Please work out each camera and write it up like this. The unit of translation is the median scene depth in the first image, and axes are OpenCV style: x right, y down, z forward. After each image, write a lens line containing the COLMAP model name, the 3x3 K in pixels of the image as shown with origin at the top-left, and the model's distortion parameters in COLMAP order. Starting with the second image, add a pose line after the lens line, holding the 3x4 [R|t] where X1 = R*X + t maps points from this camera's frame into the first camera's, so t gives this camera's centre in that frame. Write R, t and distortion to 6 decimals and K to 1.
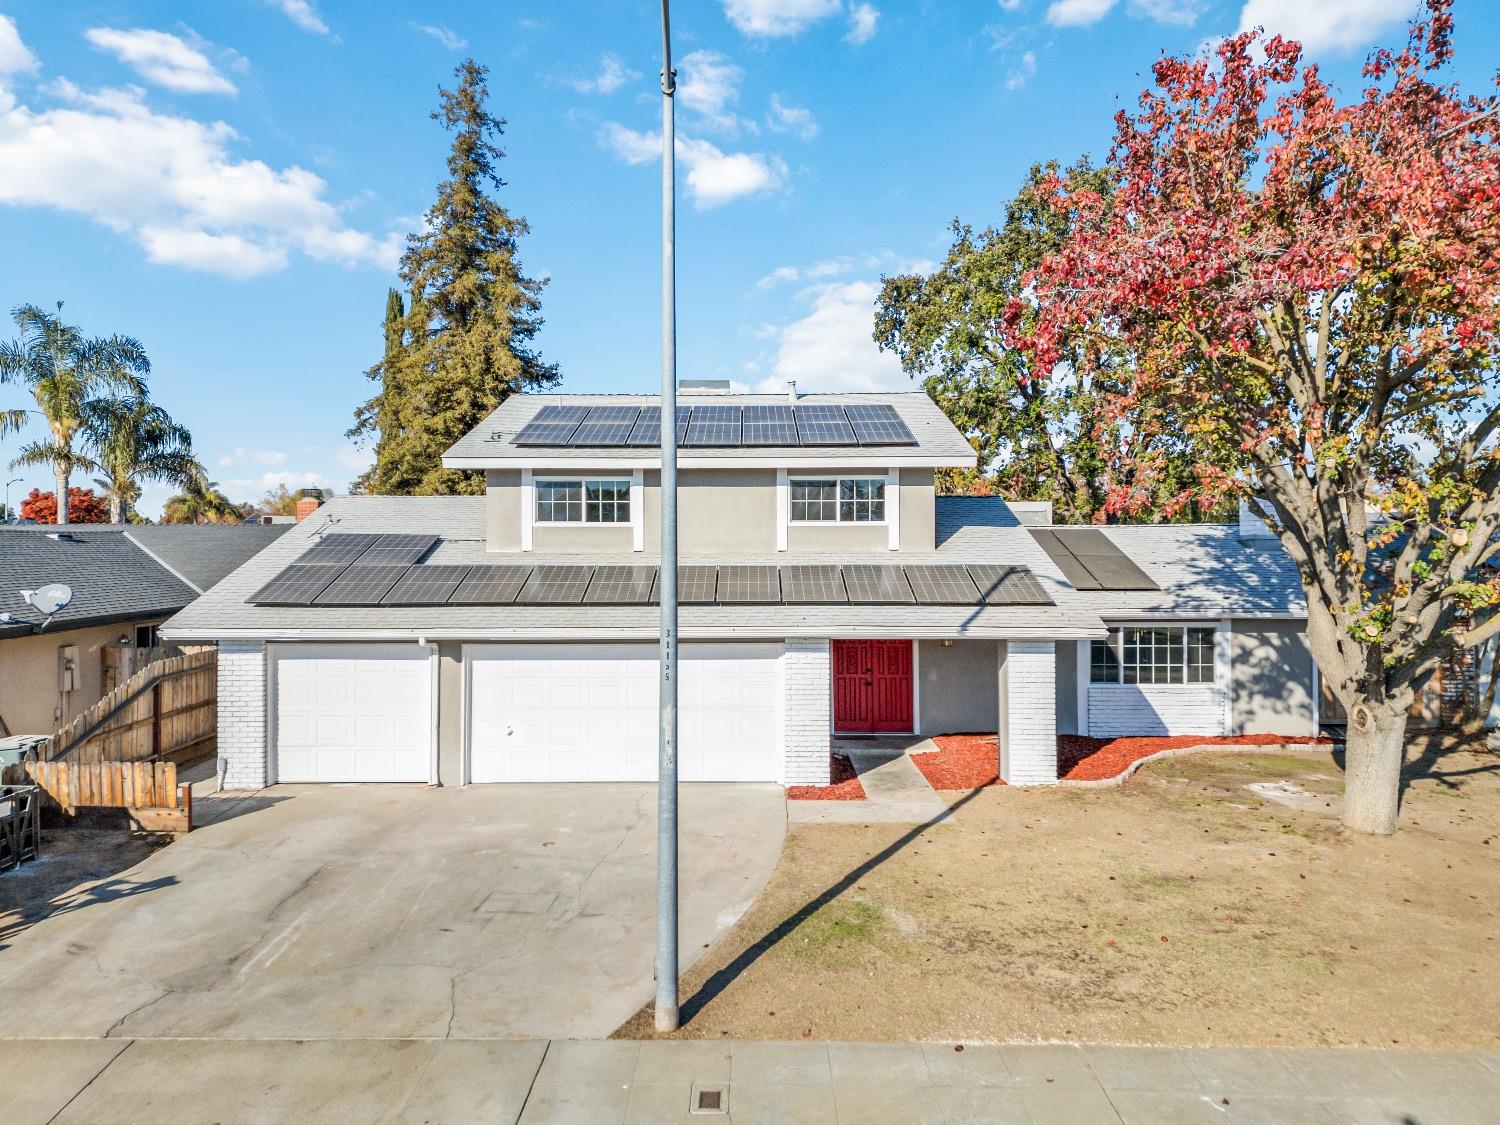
lens RADIAL K [[1068.3, 0, 730.0], [0, 1068.3, 552.9], [0, 0, 1]] dist [0.076932, -0.072849]
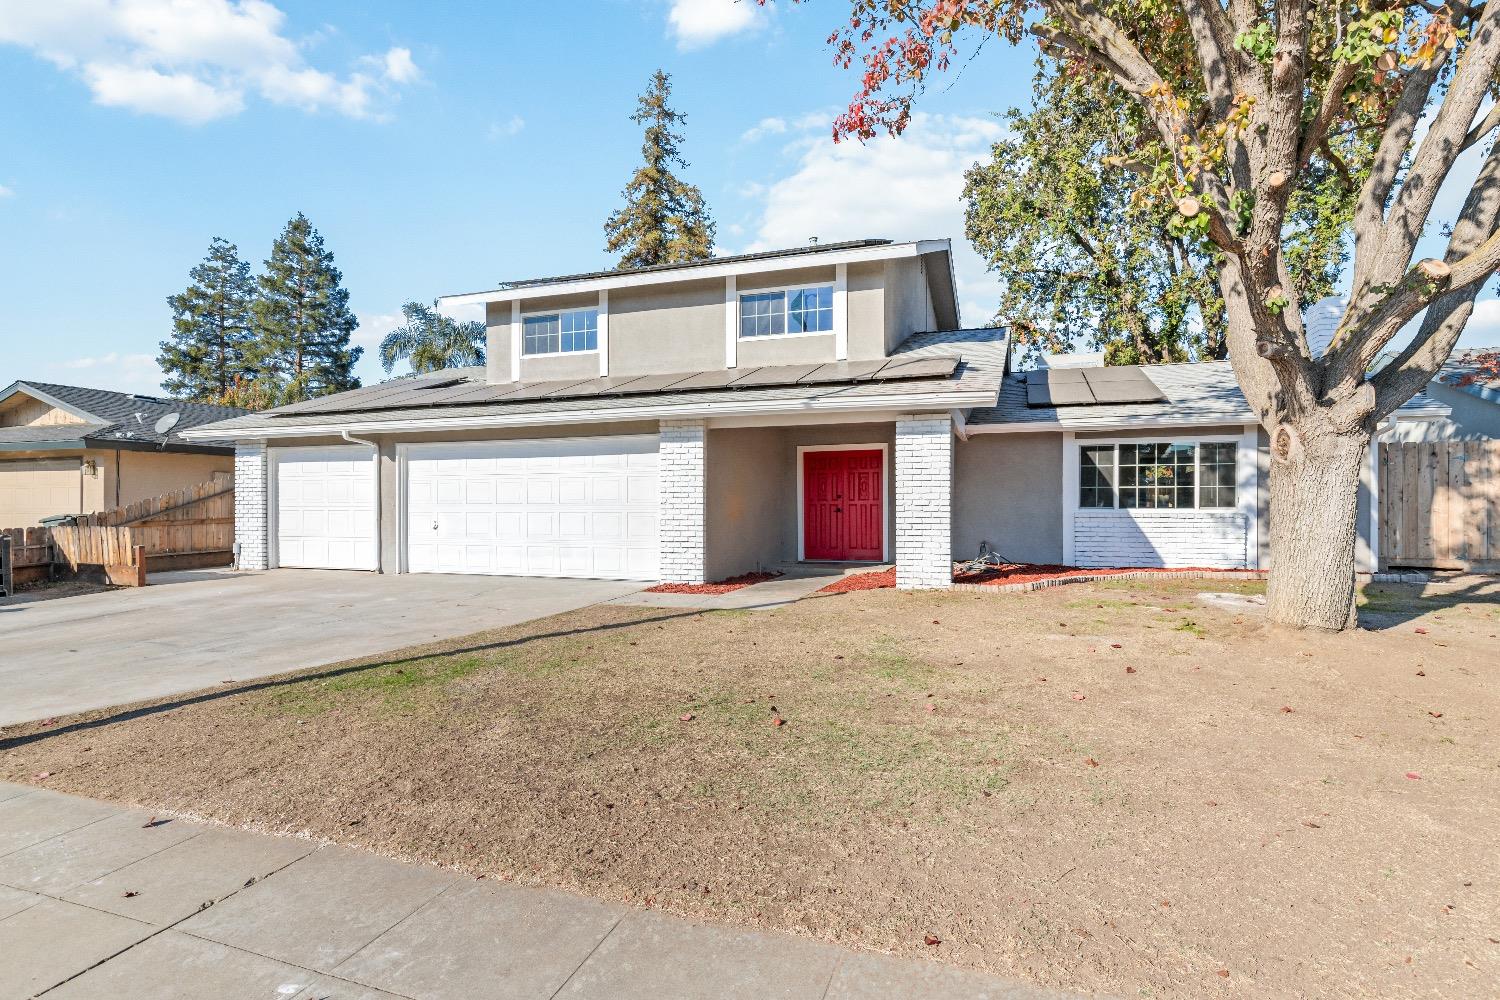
lens RADIAL K [[764.8, 0, 757.4], [0, 764.8, 516.7], [0, 0, 1]] dist [-0.002064, 0.000425]
pose [[0.948179, 0.005047, -0.317697, 0.334105], [-0.005038, 0.999987, 0.000853, 0.151906], [0.317697, 0.000792, 0.948192, 0.372290]]
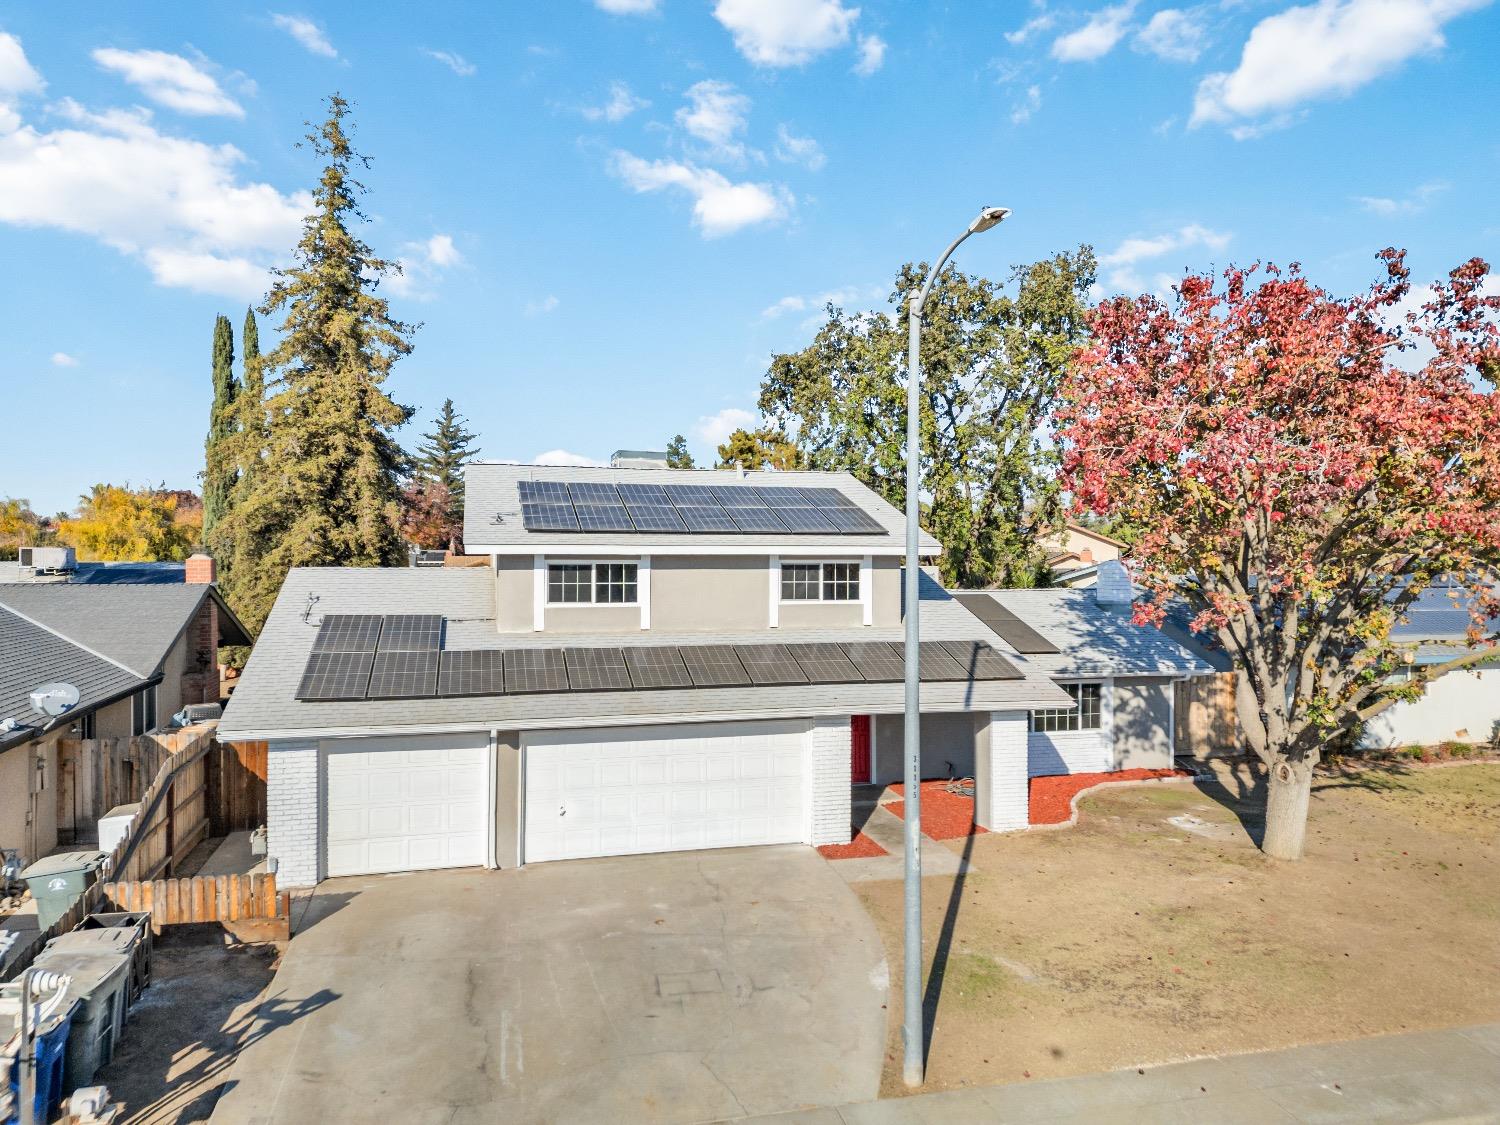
lens RADIAL K [[1062.6, 0, 750.0], [0, 1062.6, 562.5], [0, 0, 1]] dist [0.081370, -0.076792]
pose [[0.961661, 0.001720, 0.274234, -0.311164], [-0.002764, 0.999990, 0.003417, -0.082130], [-0.274226, -0.004044, 0.961657, -0.062761]]
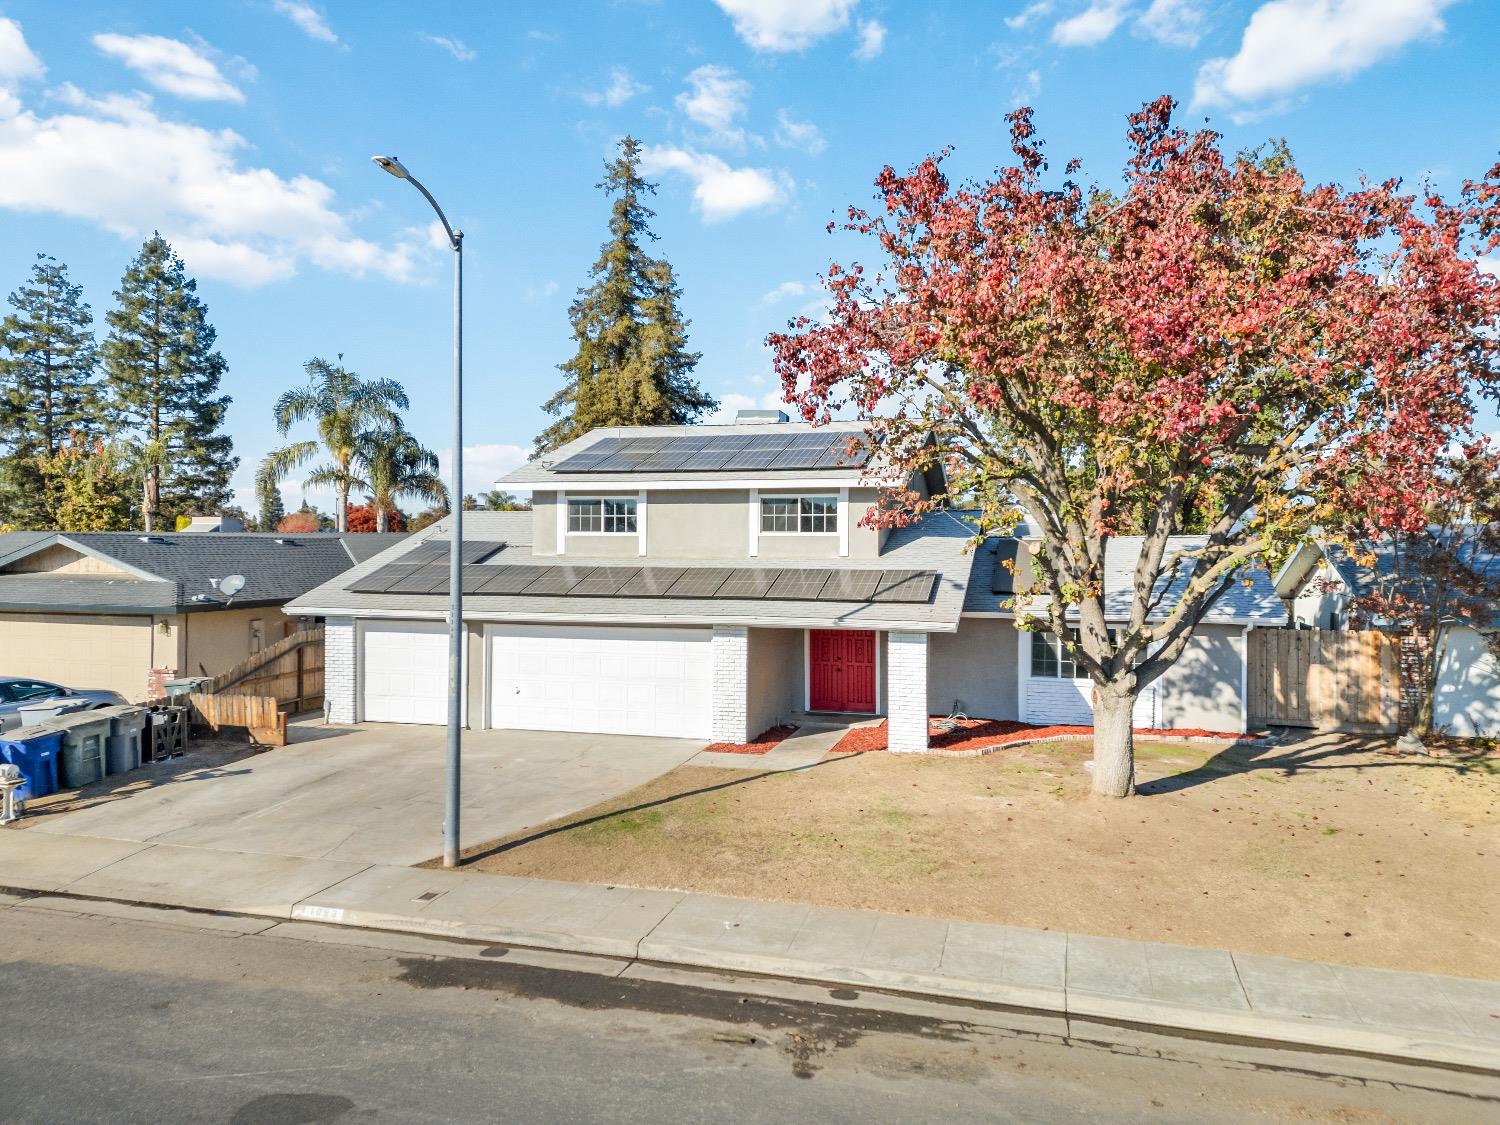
lens RADIAL K [[1066.9, 0, 746.9], [0, 1066.9, 578.0], [0, 0, 1]] dist [0.092250, -0.102256]
pose [[0.965337, 0.014630, -0.260598, 0.400146], [-0.010801, 0.999812, 0.016118, 0.003287], [0.260784, -0.012744, 0.965313, -0.192240]]
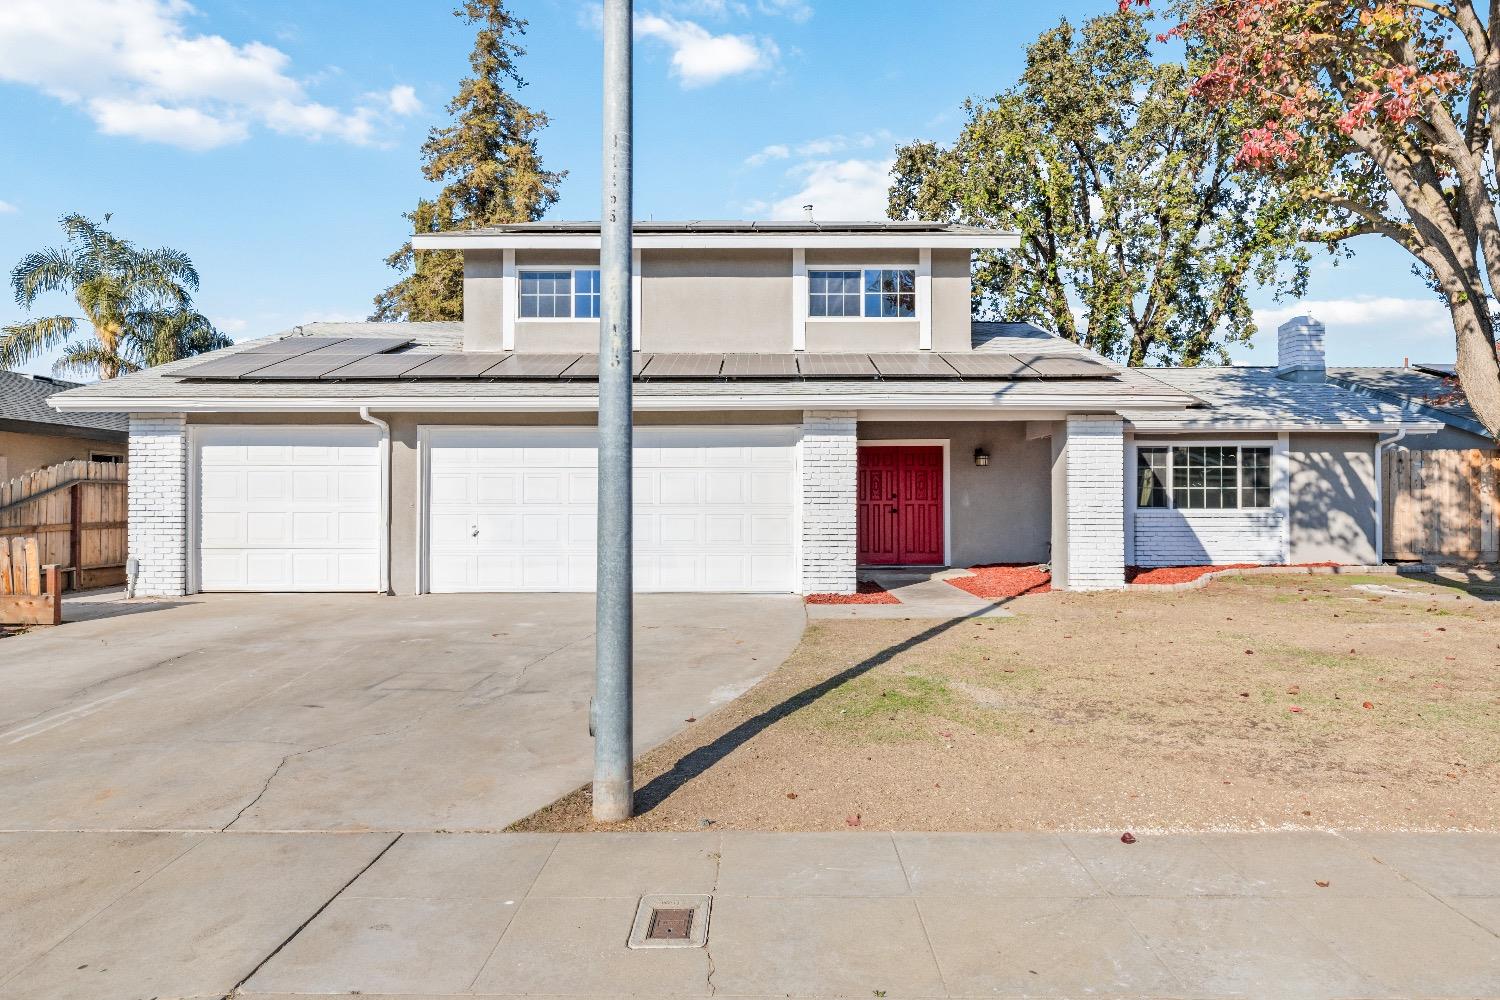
lens RADIAL K [[917.6, 0, 762.6], [0, 917.6, 503.1], [0, 0, 1]] dist [-0.001630, -0.000545]
pose [[0.999880, 0.001402, 0.015427, 0.008055], [-0.001169, 0.999885, -0.015097, 0.151439], [-0.015446, 0.015077, 0.999767, 0.274242]]
